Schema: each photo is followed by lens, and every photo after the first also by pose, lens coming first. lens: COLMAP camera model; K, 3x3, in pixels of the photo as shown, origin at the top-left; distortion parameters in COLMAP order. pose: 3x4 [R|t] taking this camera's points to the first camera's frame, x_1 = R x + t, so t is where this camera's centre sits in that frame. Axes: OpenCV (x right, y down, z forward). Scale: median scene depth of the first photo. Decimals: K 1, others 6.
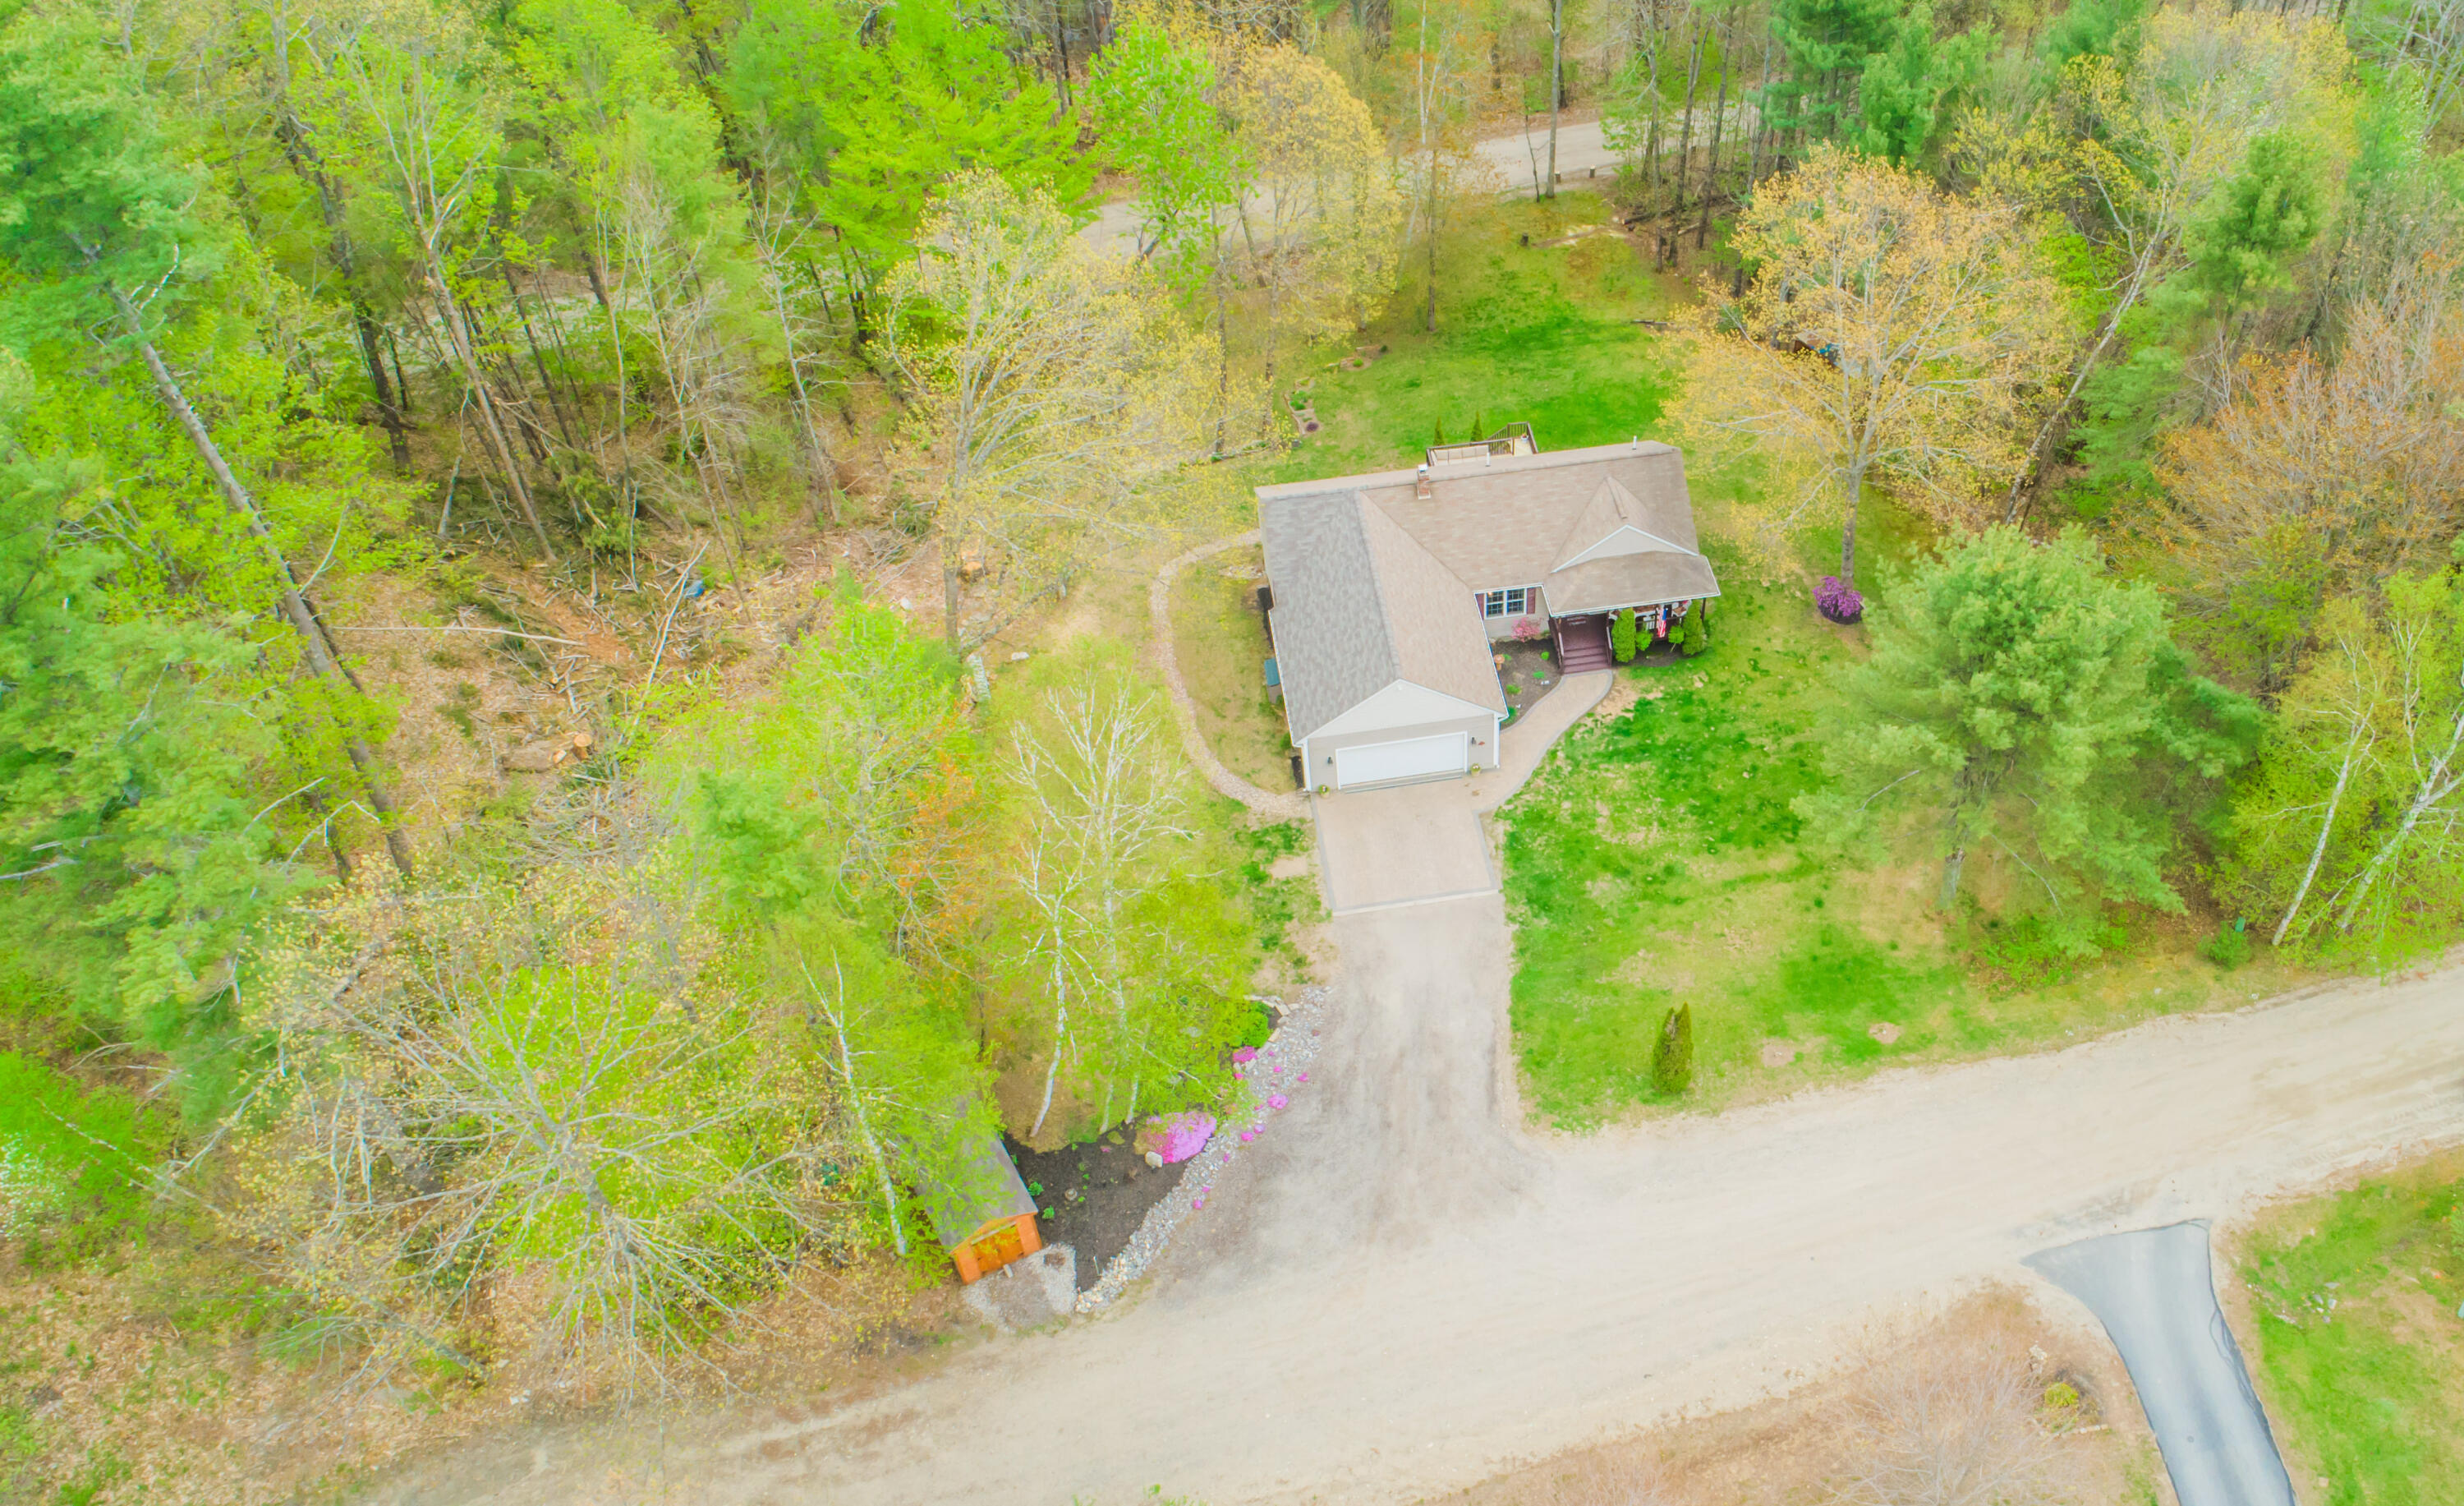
lens RADIAL K [[2024.6, 0, 1489.6], [0, 2024.6, 828.9], [0, 0, 1]] dist [-0.003533, -0.008242]
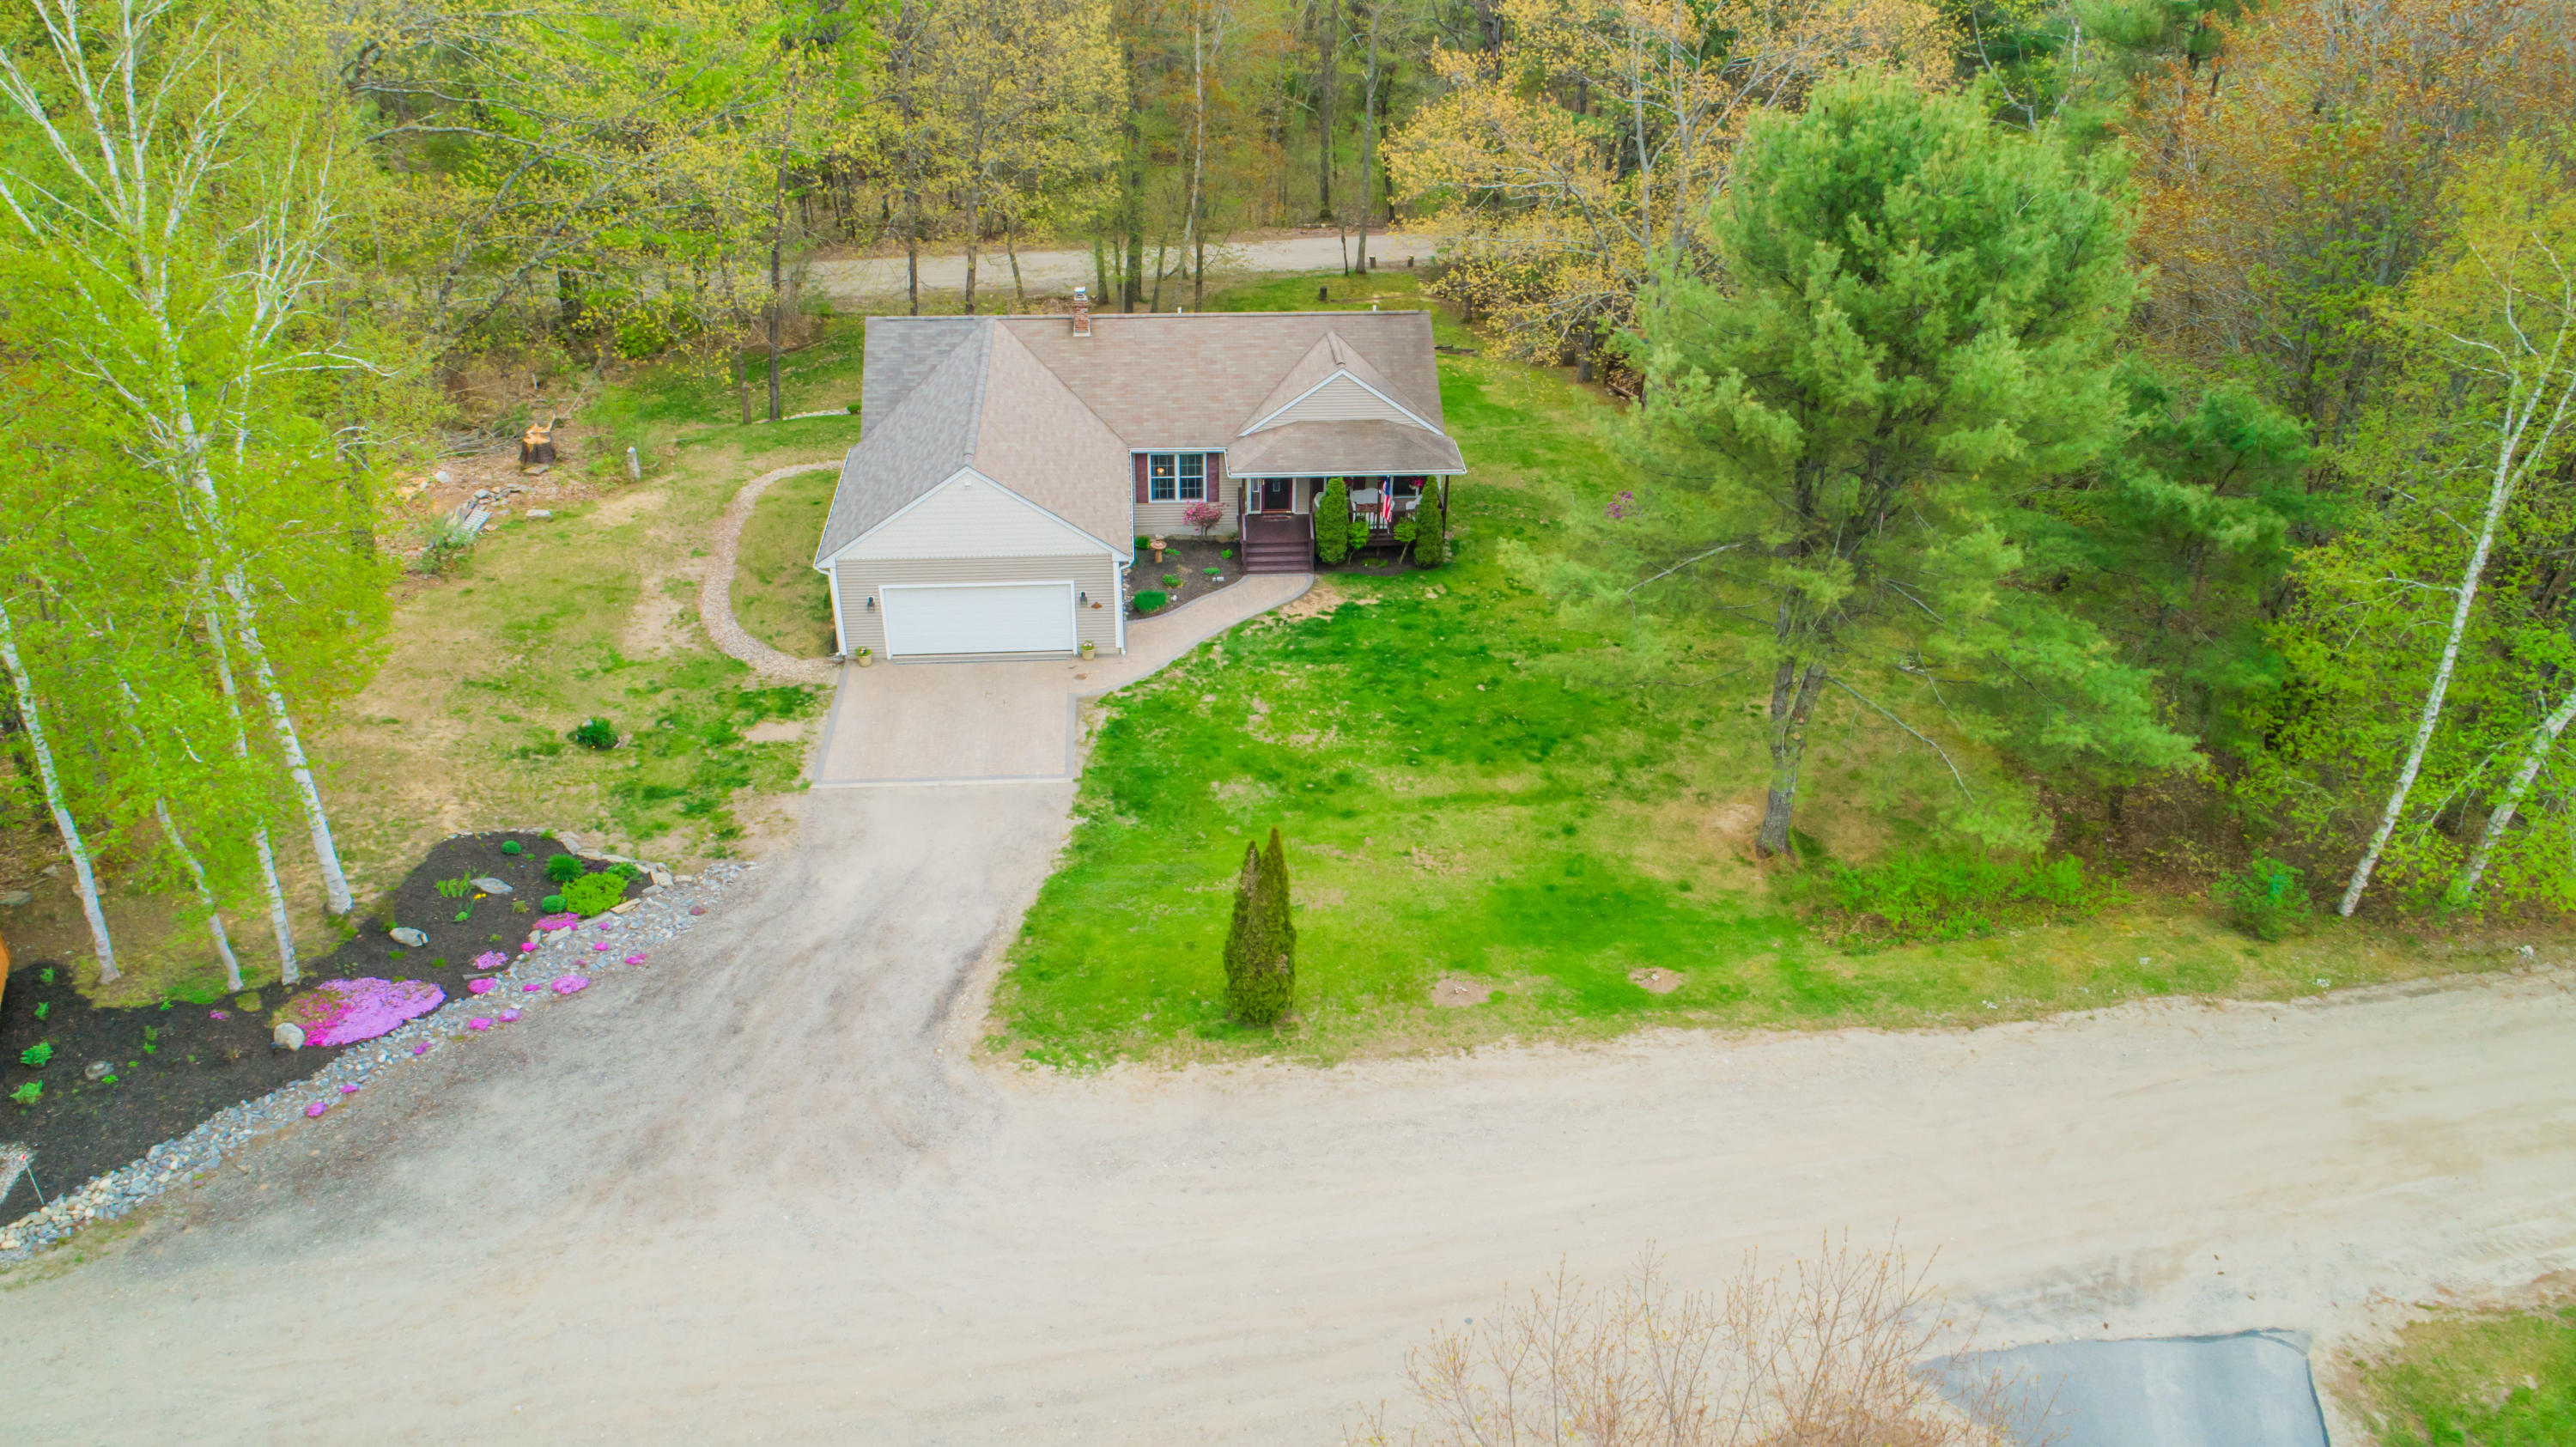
lens RADIAL K [[1743.1, 0, 1285.6], [0, 1743.1, 722.3], [0, 0, 1]] dist [-0.007177, 0.005245]
pose [[0.994214, 0.067434, -0.083617, 0.115939], [-0.088245, 0.956581, -0.277788, 0.160002], [0.061254, 0.283559, 0.956996, 0.457470]]
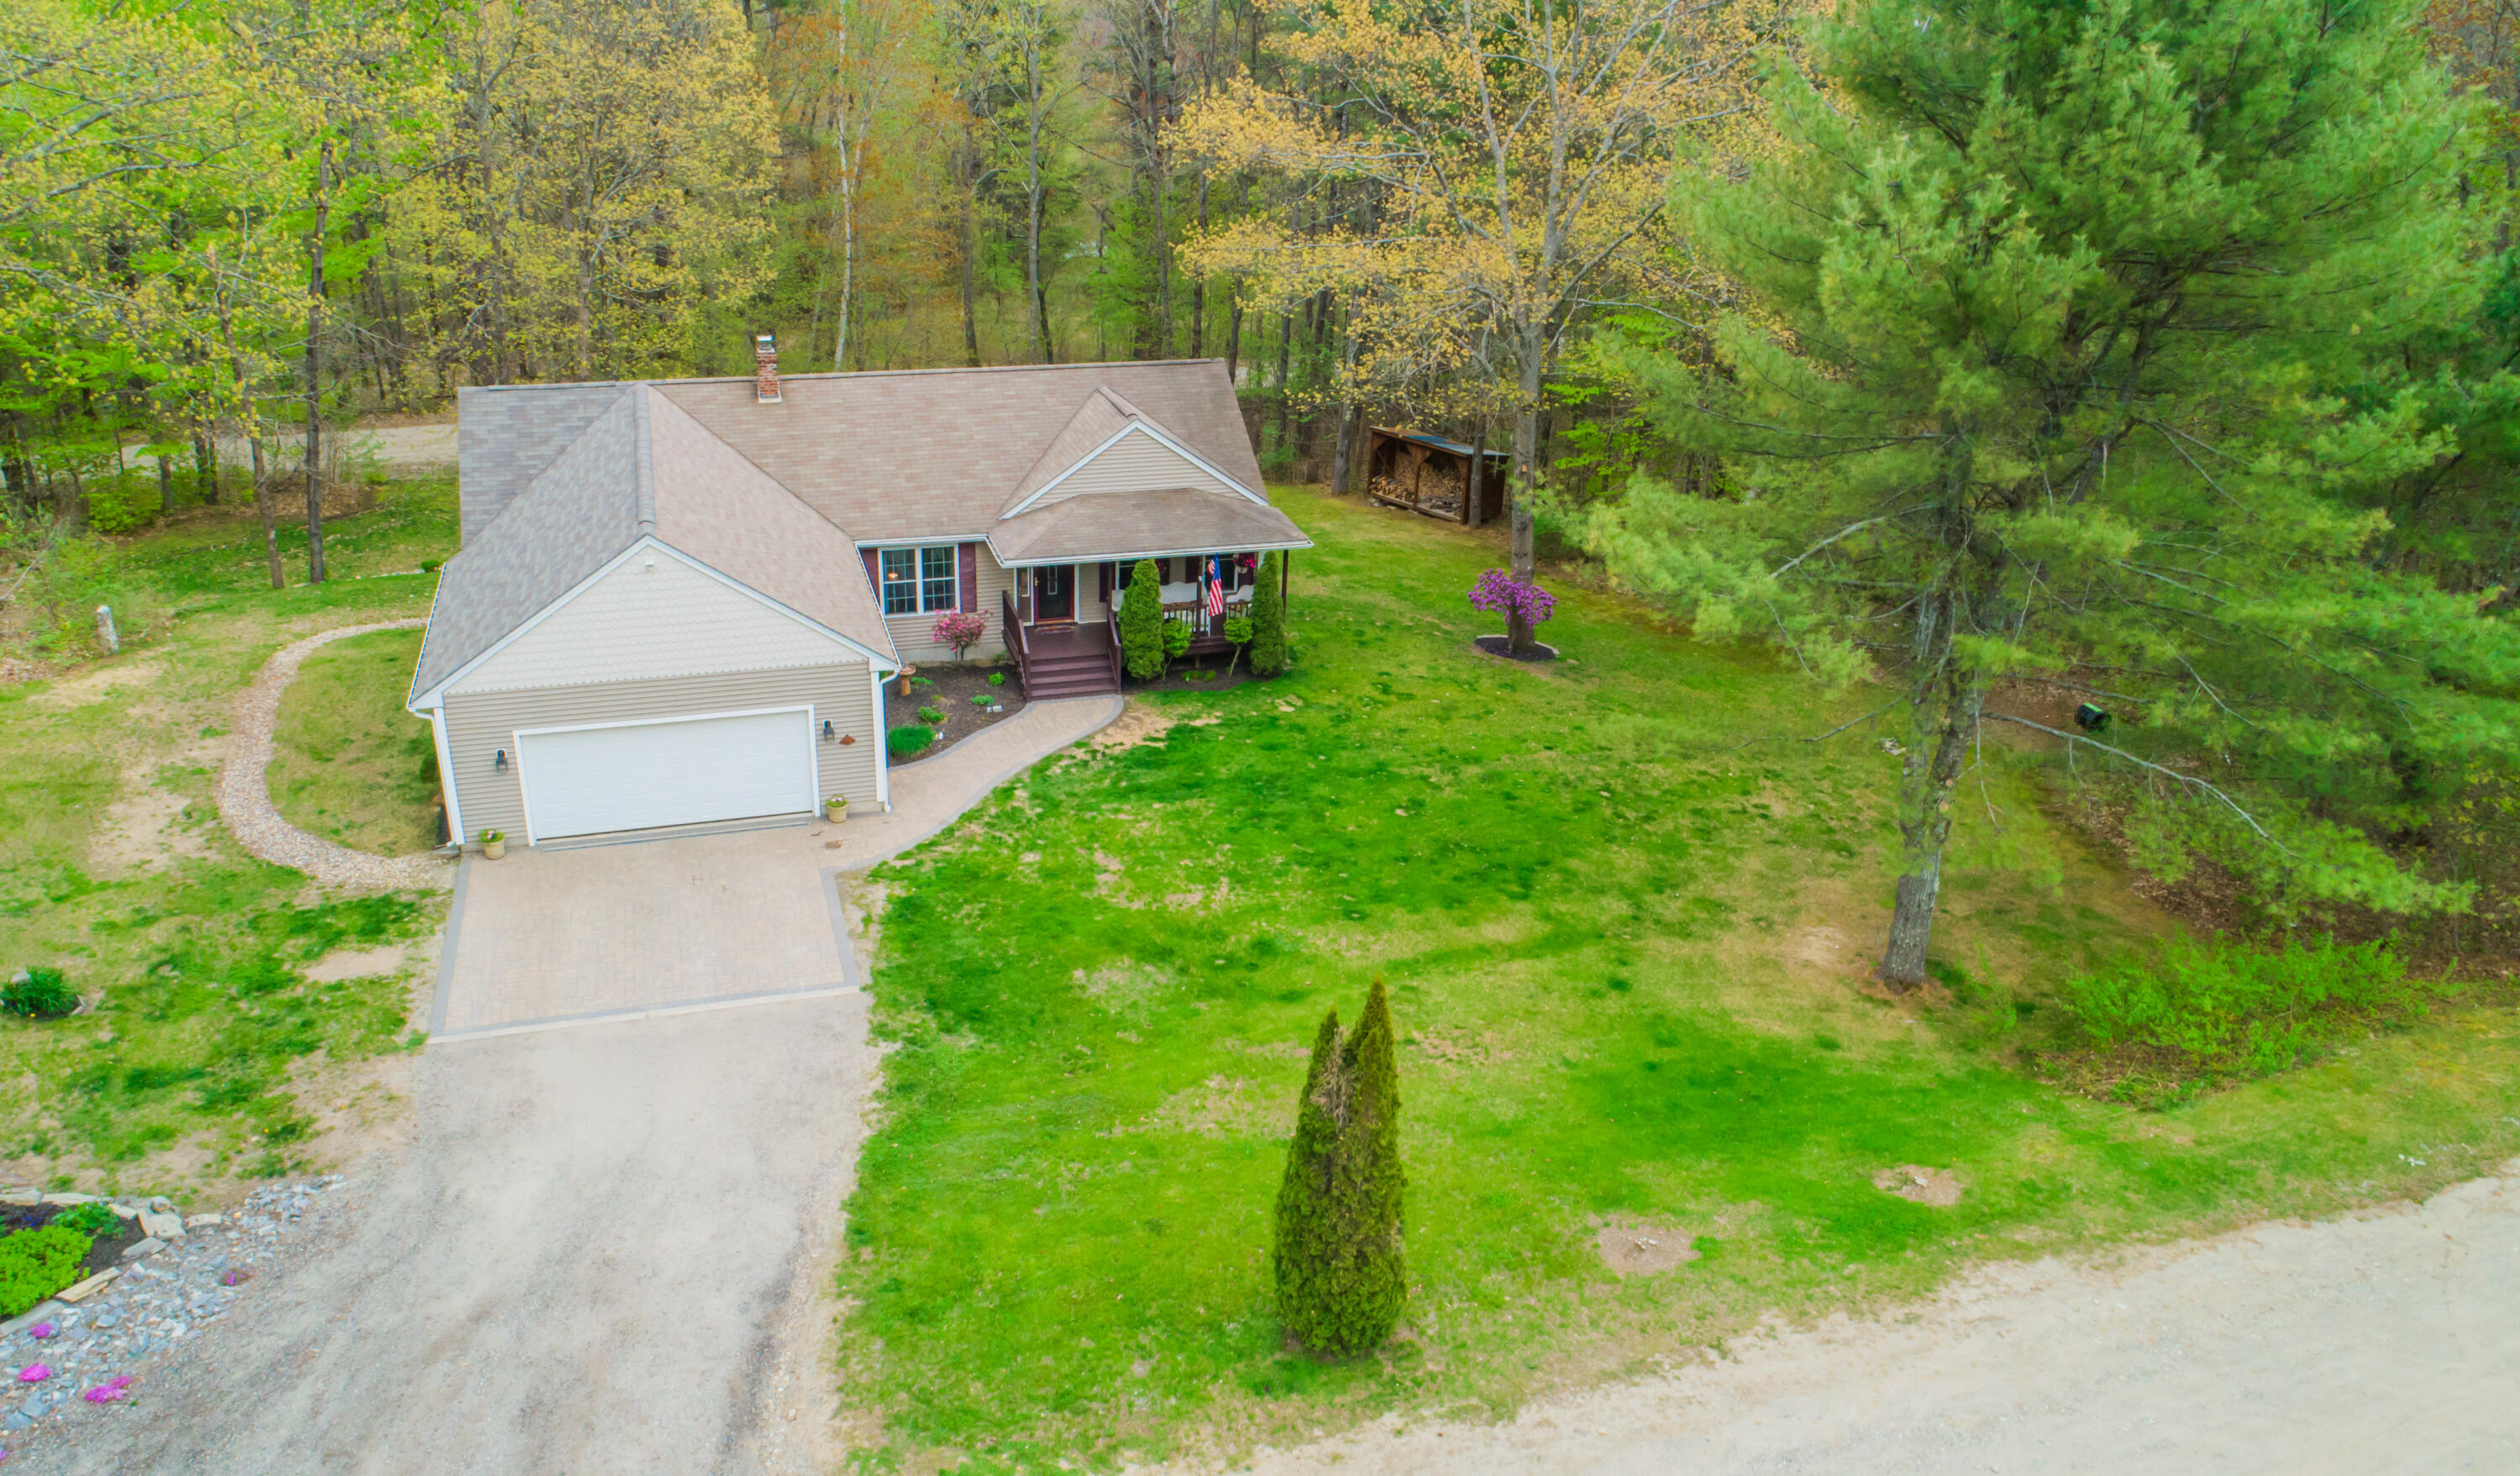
lens RADIAL K [[1776.8, 0, 1203.6], [0, 1776.8, 735.5], [0, 0, 1]] dist [-0.007719, 0.005408]
pose [[0.994974, -0.019854, 0.098142, 0.039119], [0.058179, 0.912347, -0.405263, 0.133122], [-0.081494, 0.408936, 0.908917, 0.633113]]
